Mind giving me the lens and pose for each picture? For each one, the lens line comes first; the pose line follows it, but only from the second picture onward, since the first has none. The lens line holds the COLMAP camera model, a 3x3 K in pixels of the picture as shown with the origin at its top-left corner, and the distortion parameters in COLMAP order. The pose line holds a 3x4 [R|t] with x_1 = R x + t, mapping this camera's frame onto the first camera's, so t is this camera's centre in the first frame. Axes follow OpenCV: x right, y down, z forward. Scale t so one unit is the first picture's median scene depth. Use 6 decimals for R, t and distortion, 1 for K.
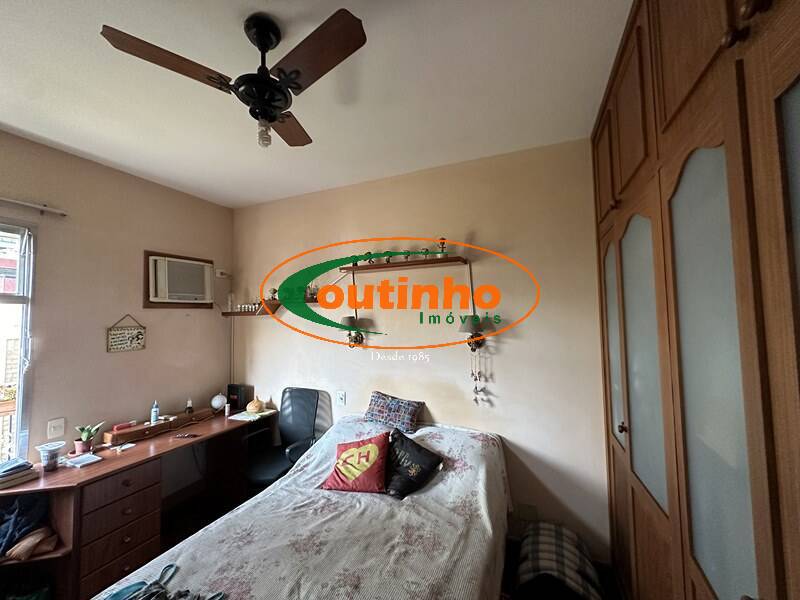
lens RADIAL K [[319.8, 0, 401.3], [0, 319.8, 300.0], [0, 0, 1]] dist [-0.004203, 0.000563]
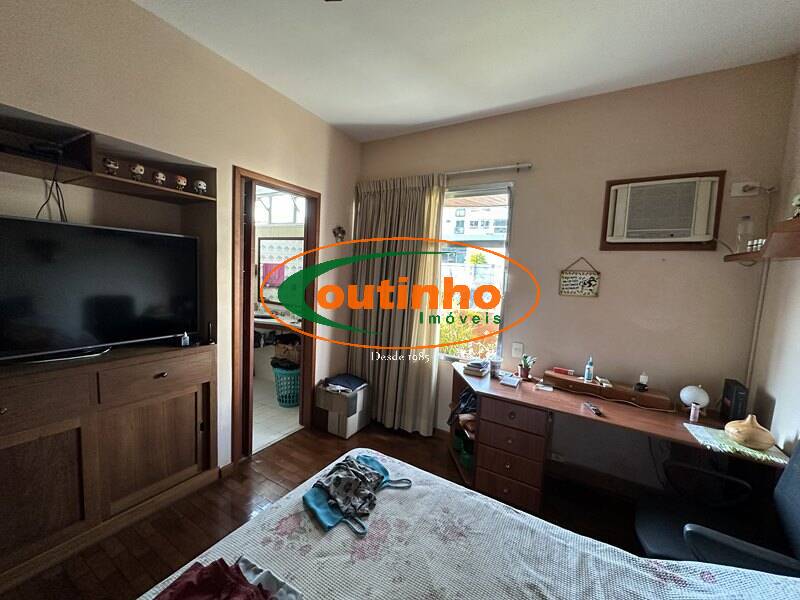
lens RADIAL K [[319.8, 0, 401.8], [0, 319.8, 301.4], [0, 0, 1]] dist [-0.004203, 0.000563]
pose [[-0.135665, 0.104188, -0.985261, 0.134911], [0.003395, 0.994498, 0.104698, 0.072227], [0.990749, 0.010859, -0.135273, 0.596980]]
